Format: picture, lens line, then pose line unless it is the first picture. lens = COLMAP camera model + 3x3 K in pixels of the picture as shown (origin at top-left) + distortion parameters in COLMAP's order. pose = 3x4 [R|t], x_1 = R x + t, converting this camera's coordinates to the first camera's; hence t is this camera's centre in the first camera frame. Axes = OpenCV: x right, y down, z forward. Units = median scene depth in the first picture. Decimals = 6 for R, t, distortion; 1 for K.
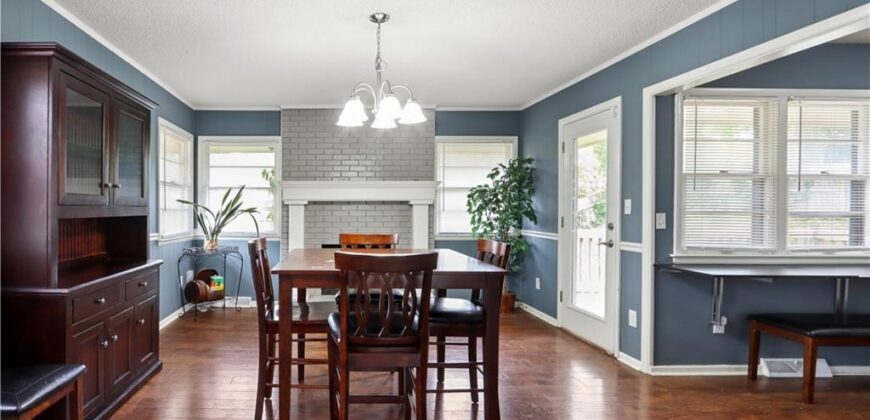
lens RADIAL K [[382.6, 0, 435.0], [0, 382.6, 210.0], [0, 0, 1]] dist [-0.009337, -0.000266]
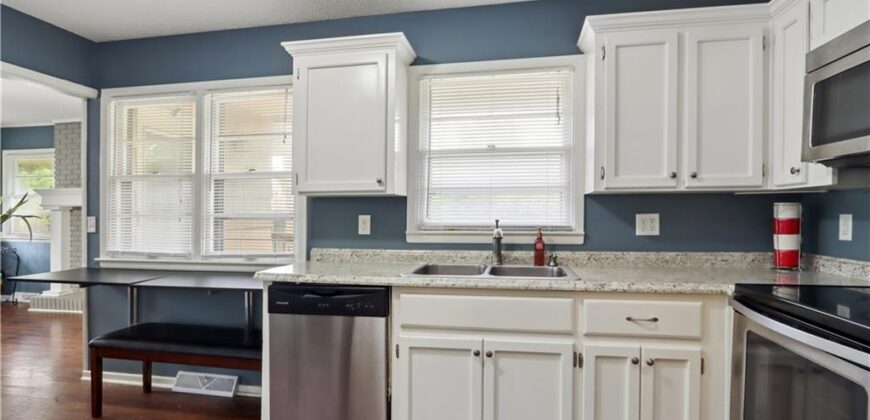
lens RADIAL K [[408.3, 0, 435.0], [0, 408.3, 210.0], [0, 0, 1]] dist [-0.039711, 0.000075]
pose [[0.985250, -0.012003, -0.170702, 1.380758], [0.011385, 0.999925, -0.004600, 0.004754], [0.170745, 0.002589, 0.985312, 0.112884]]
